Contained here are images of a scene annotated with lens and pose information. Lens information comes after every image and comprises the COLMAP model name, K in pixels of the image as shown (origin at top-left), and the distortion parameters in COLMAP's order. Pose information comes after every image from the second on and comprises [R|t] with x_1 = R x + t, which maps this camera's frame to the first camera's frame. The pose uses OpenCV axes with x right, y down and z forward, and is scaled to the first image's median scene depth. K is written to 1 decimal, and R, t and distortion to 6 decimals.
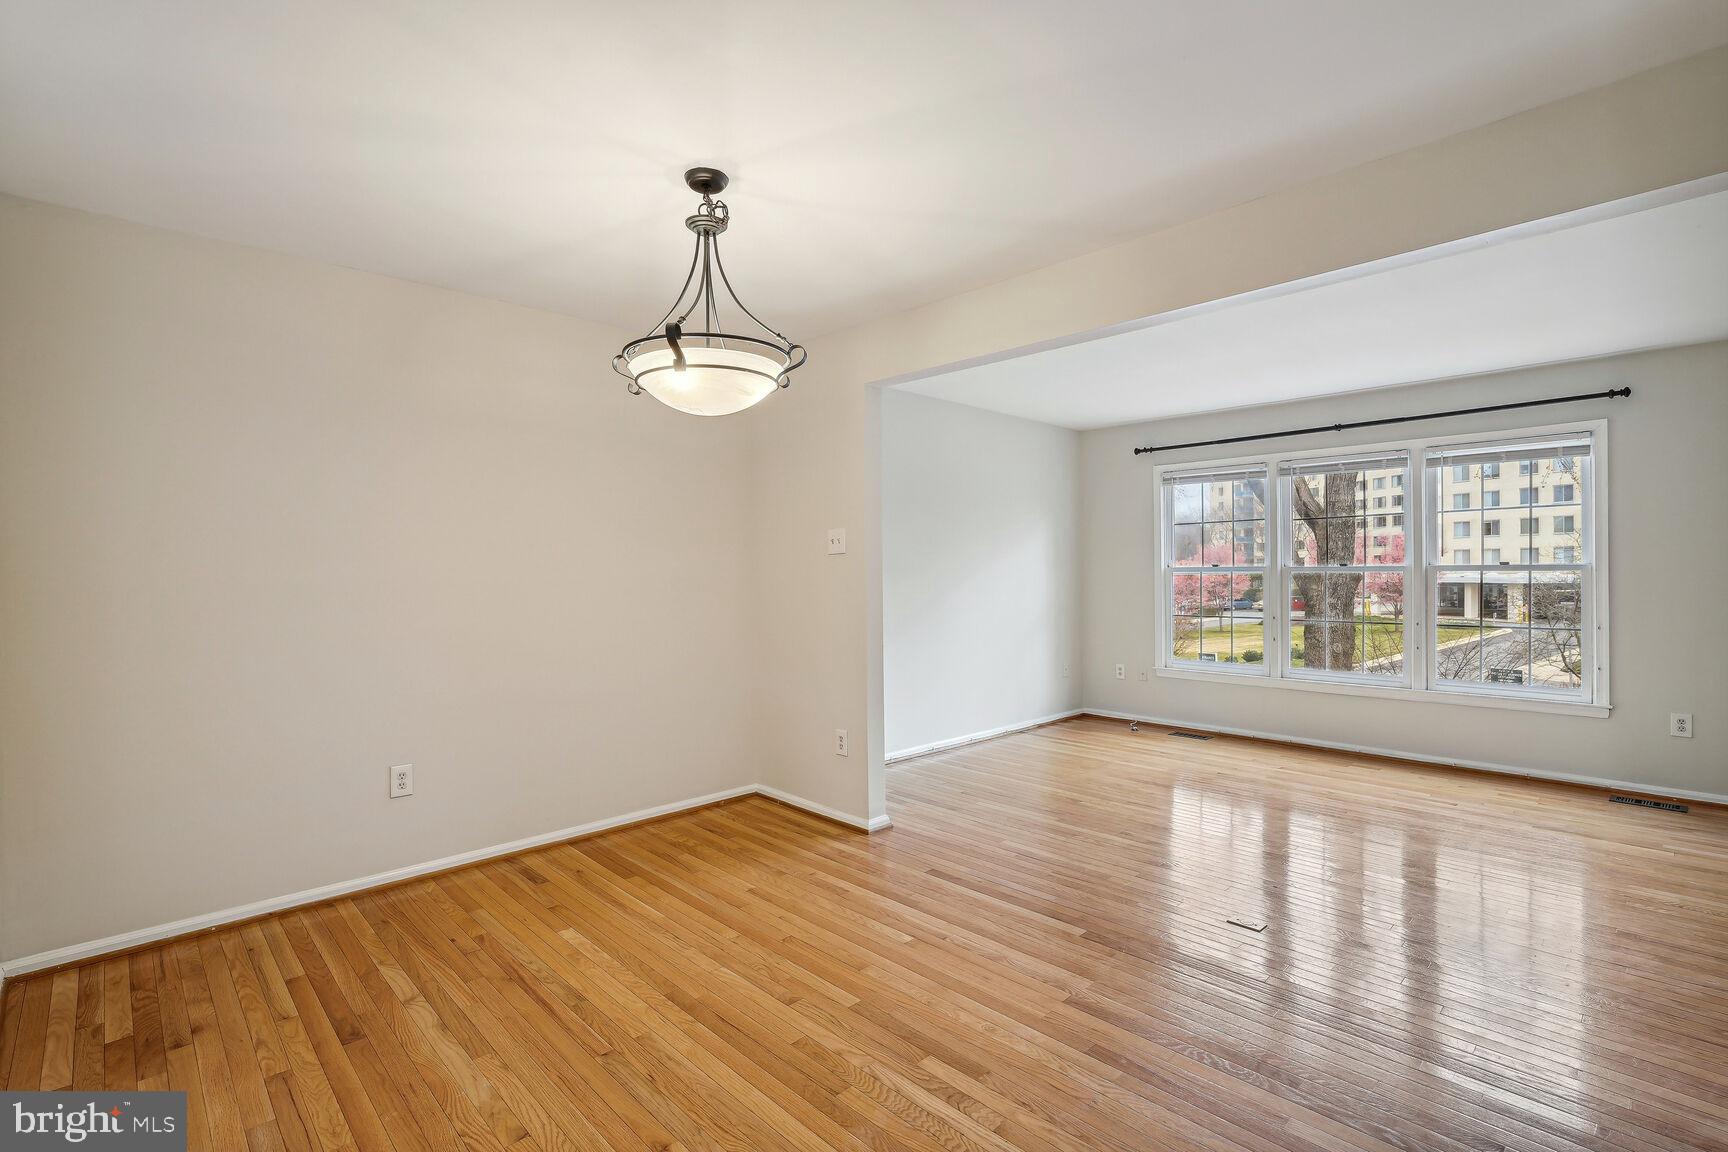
lens RADIAL K [[787.2, 0, 865.1], [0, 787.2, 576.9], [0, 0, 1]] dist [-0.010551, 0.003932]
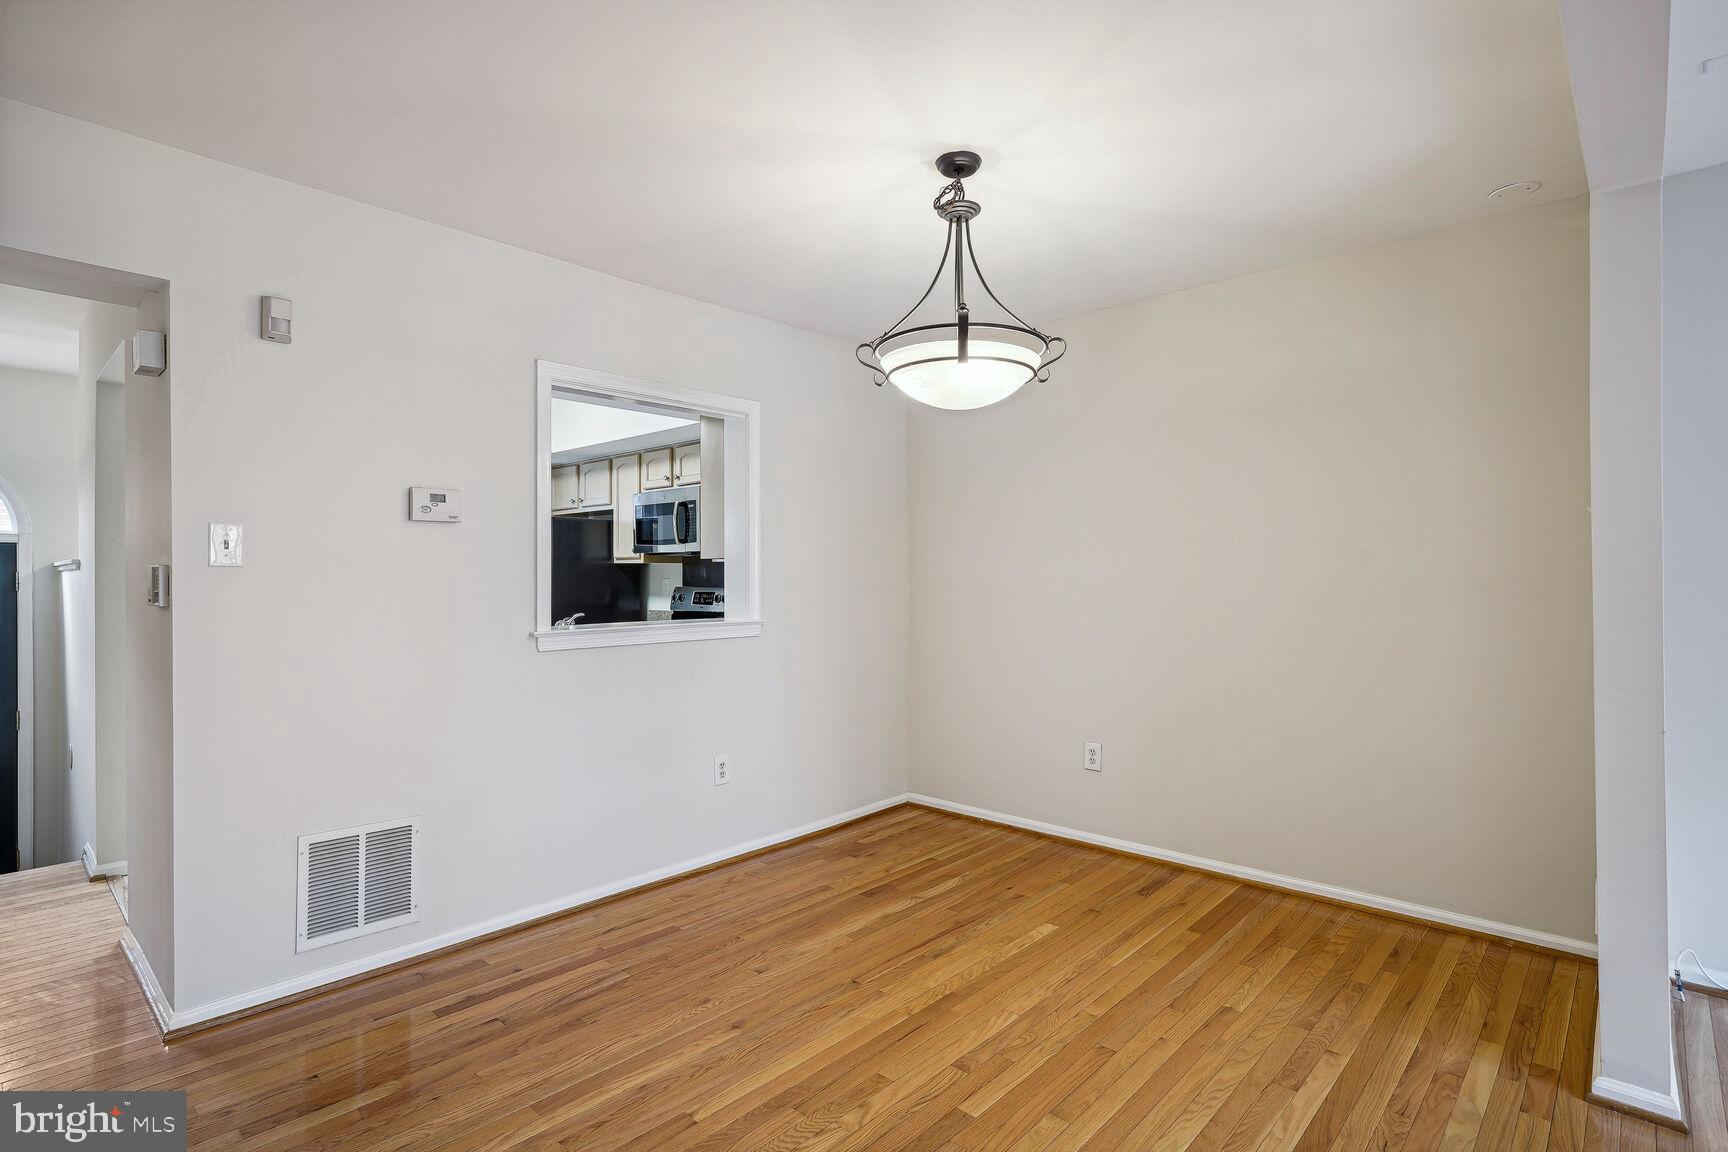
lens RADIAL K [[840.0, 0, 865.7], [0, 840.0, 577.2], [0, 0, 1]] dist [-0.010417, 0.003213]
pose [[0.056814, 0.011403, -0.998320, 0.654964], [-0.001891, 0.999934, 0.011314, -0.011289], [0.998383, 0.001245, 0.056832, 0.669253]]
